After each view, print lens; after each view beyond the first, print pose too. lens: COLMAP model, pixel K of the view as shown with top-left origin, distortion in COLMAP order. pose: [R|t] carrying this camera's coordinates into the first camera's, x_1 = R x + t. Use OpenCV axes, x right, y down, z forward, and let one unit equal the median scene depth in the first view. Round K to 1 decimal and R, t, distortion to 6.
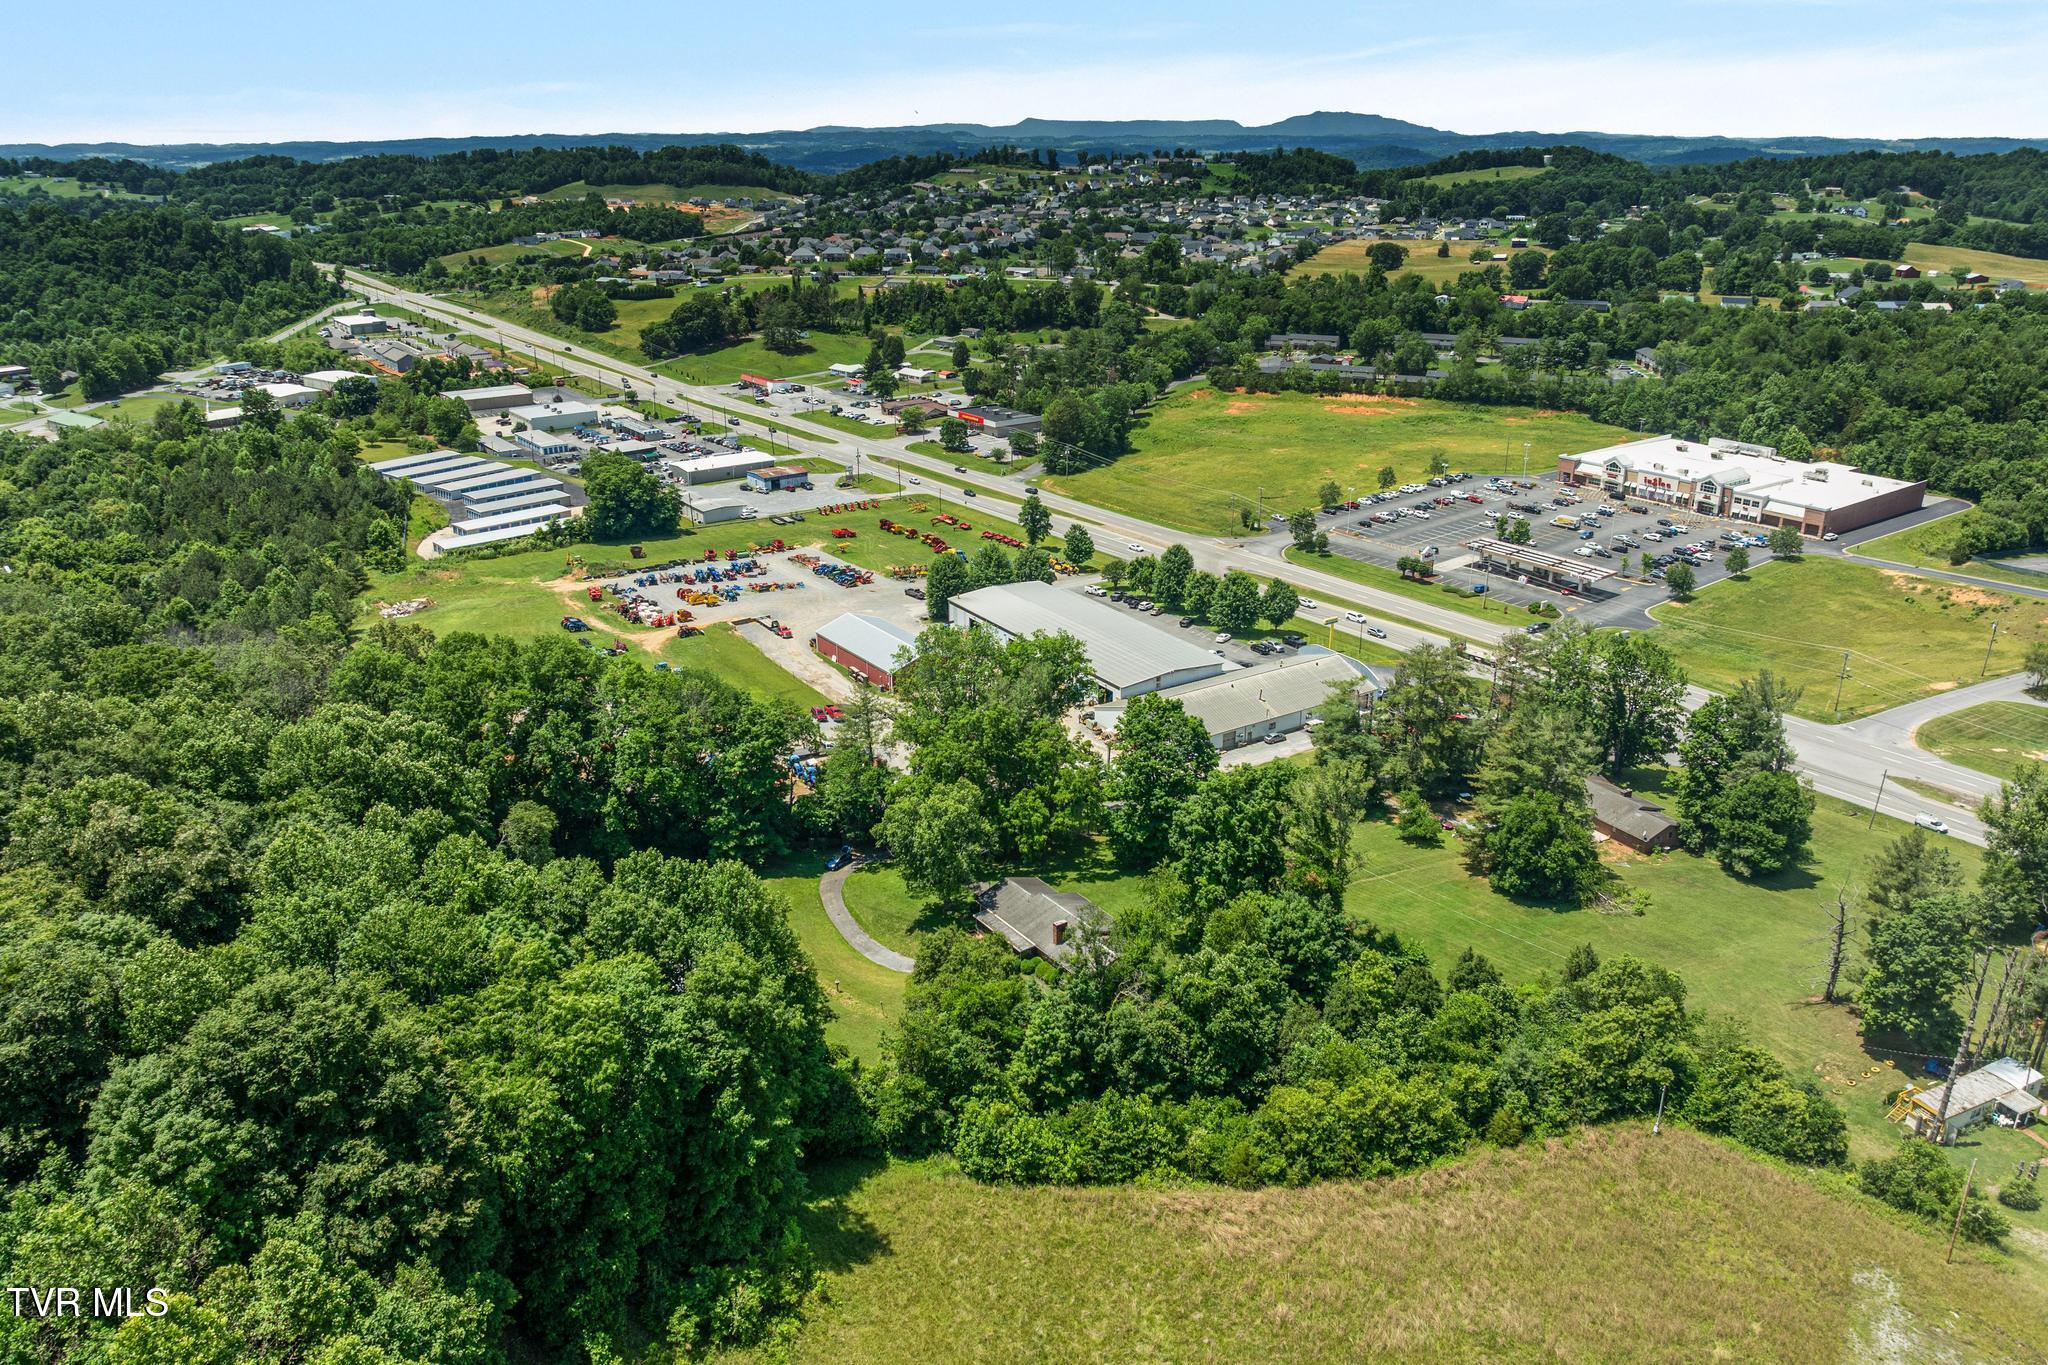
lens RADIAL K [[1427.3, 0, 1026.1], [0, 1427.3, 712.9], [0, 0, 1]] dist [-0.039539, 0.004442]
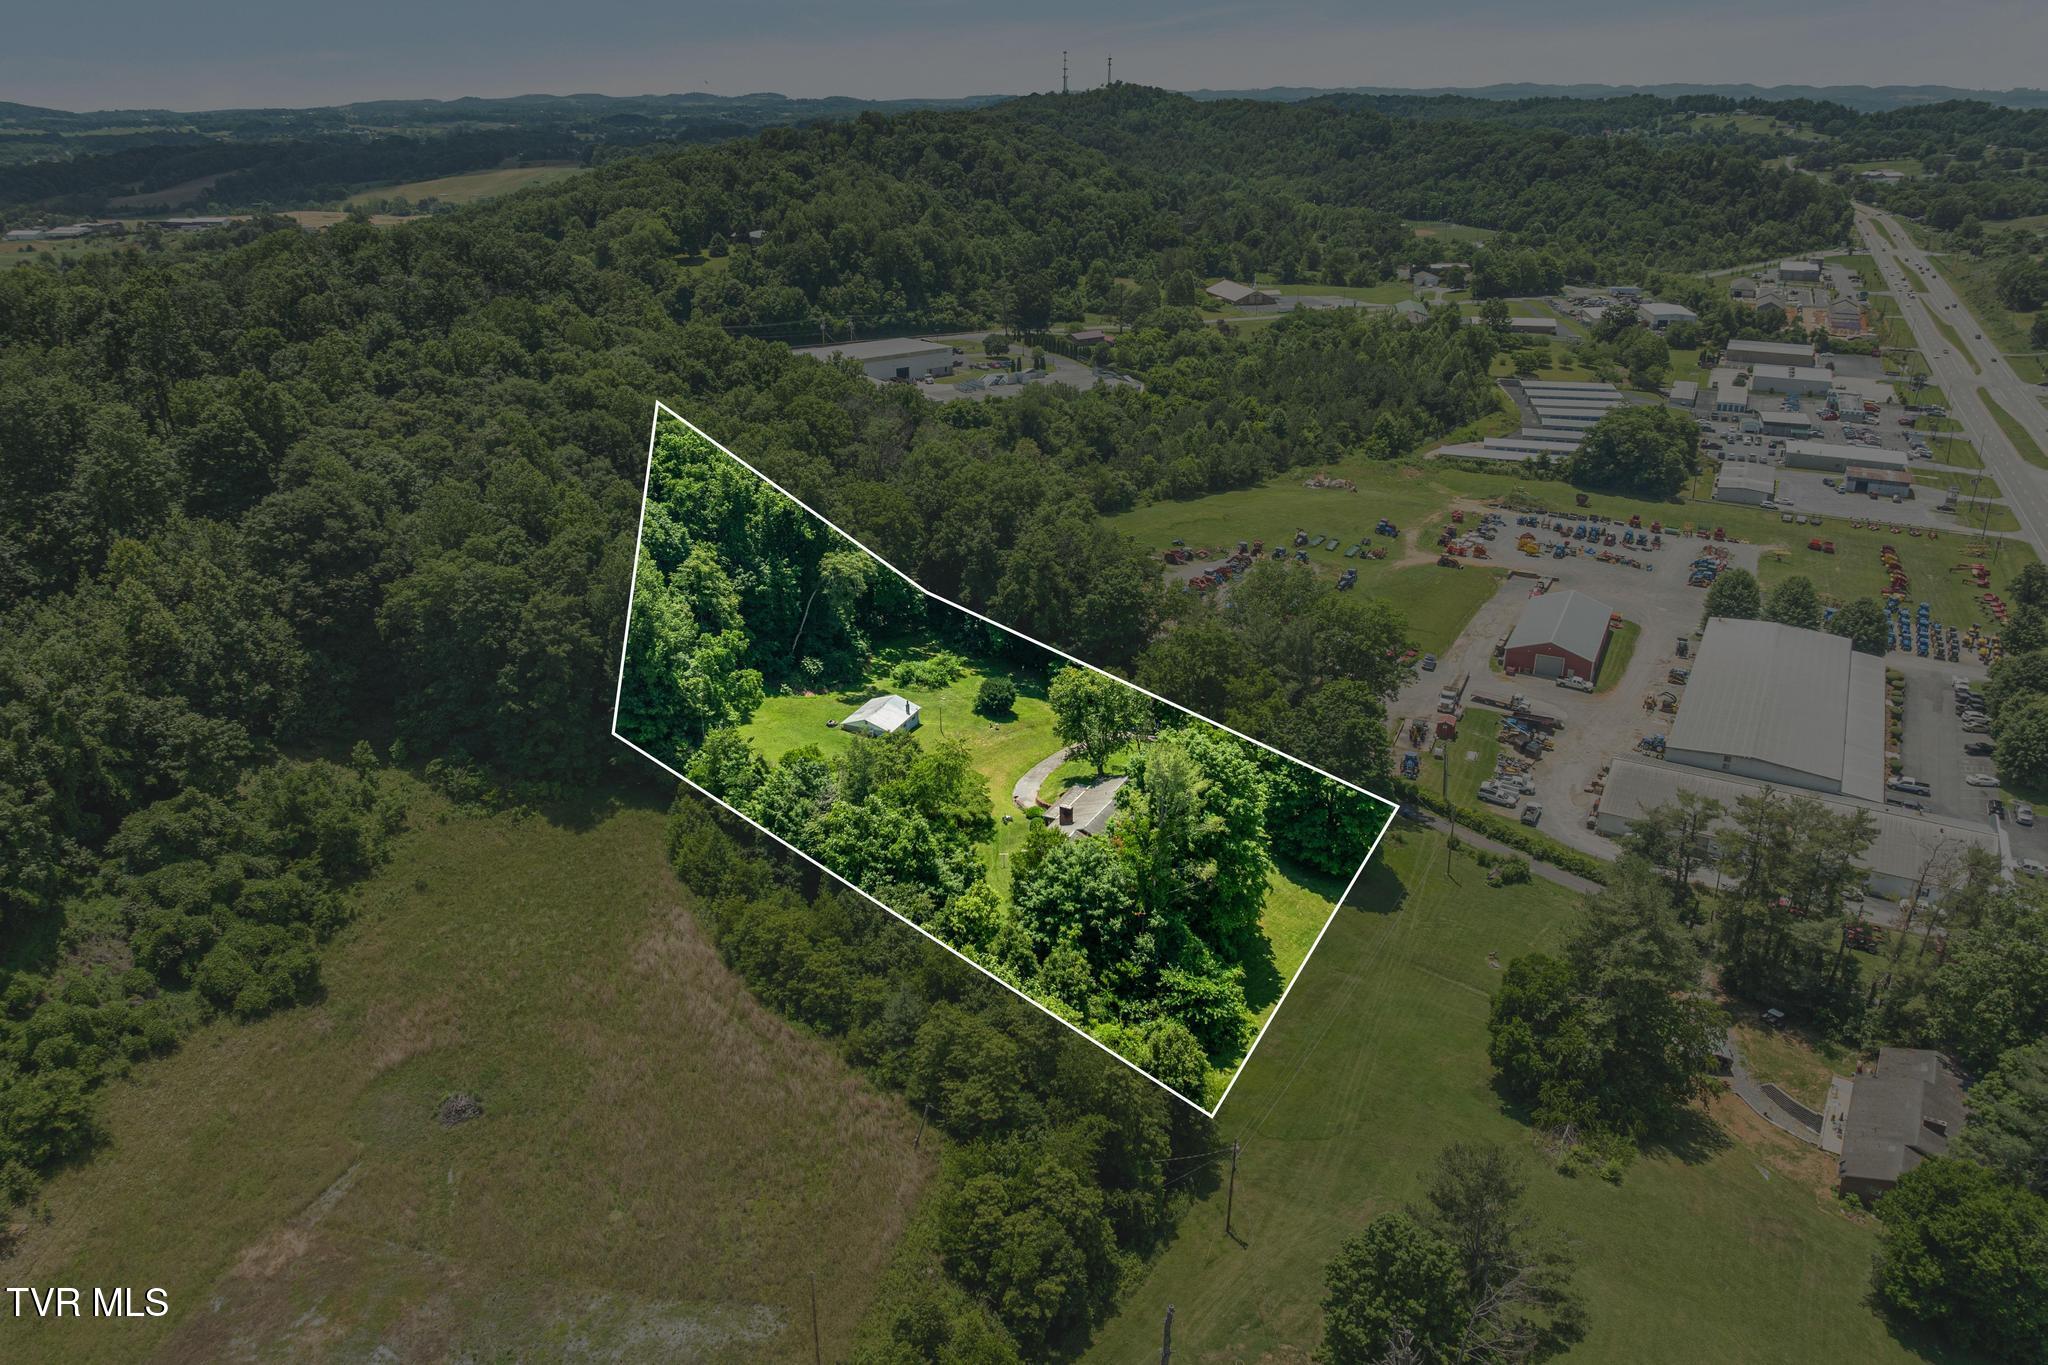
lens RADIAL K [[1410.5, 0, 1024.0], [0, 1410.5, 682.5], [0, 0, 1]] dist [-0.040412, -0.000443]
pose [[0.458835, 0.345984, -0.818392, 0.319810], [-0.328519, 0.921861, 0.205542, -0.056073], [0.825558, 0.174547, 0.536645, 0.143153]]
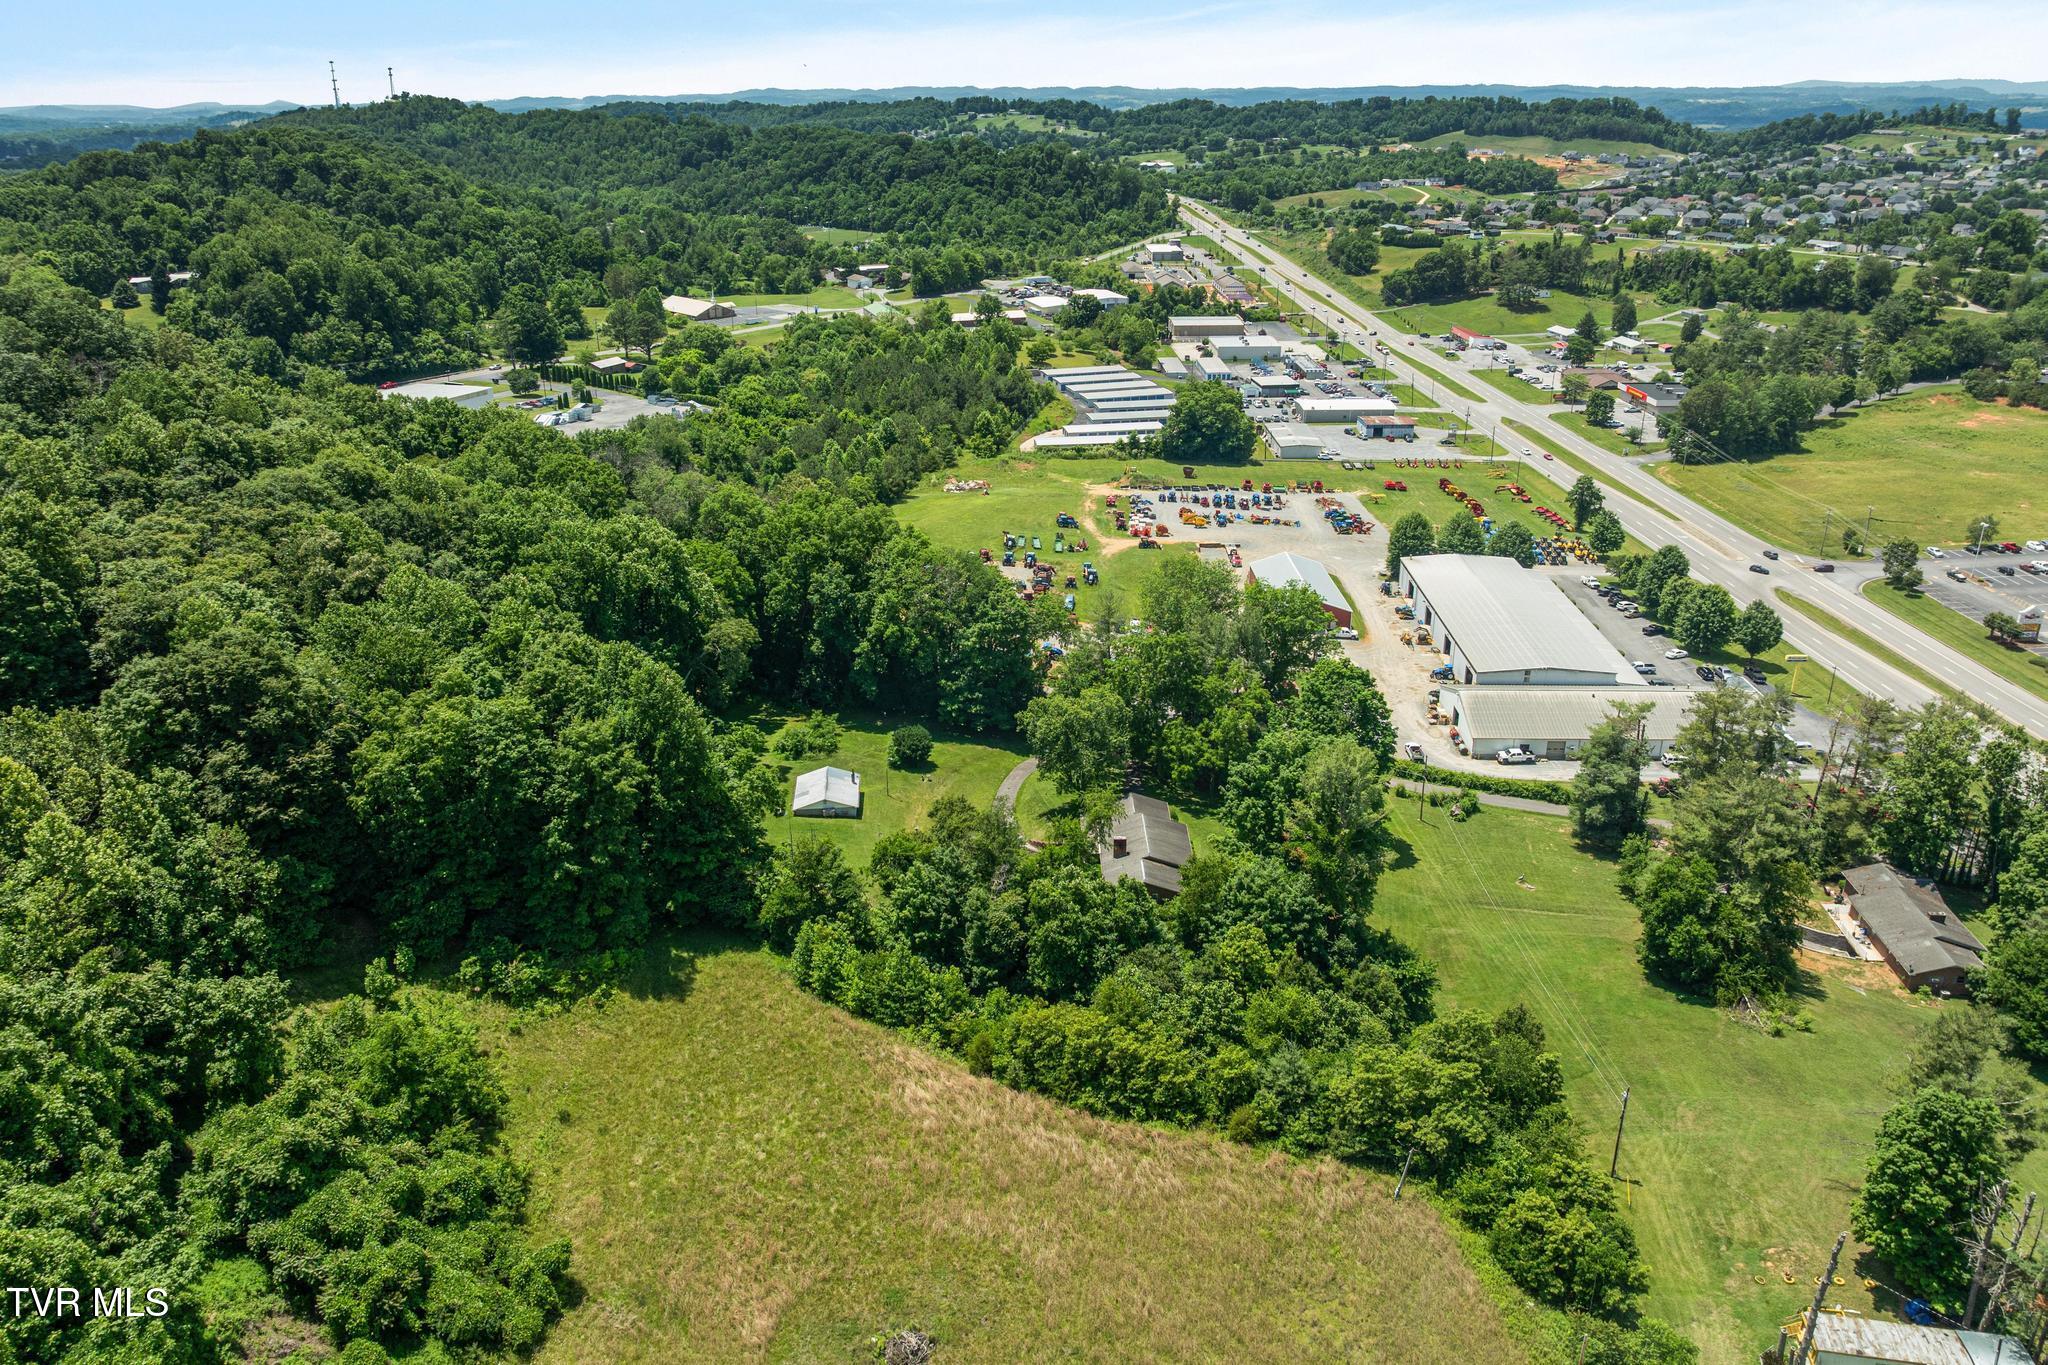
lens RADIAL K [[1414.9, 0, 1024.0], [0, 1414.9, 682.5], [0, 0, 1]] dist [-0.034894, 0.000342]
pose [[0.819993, 0.219456, -0.528631, 0.183754], [-0.211523, 0.974383, 0.076399, -0.010785], [0.531855, 0.049171, 0.845406, 0.028894]]
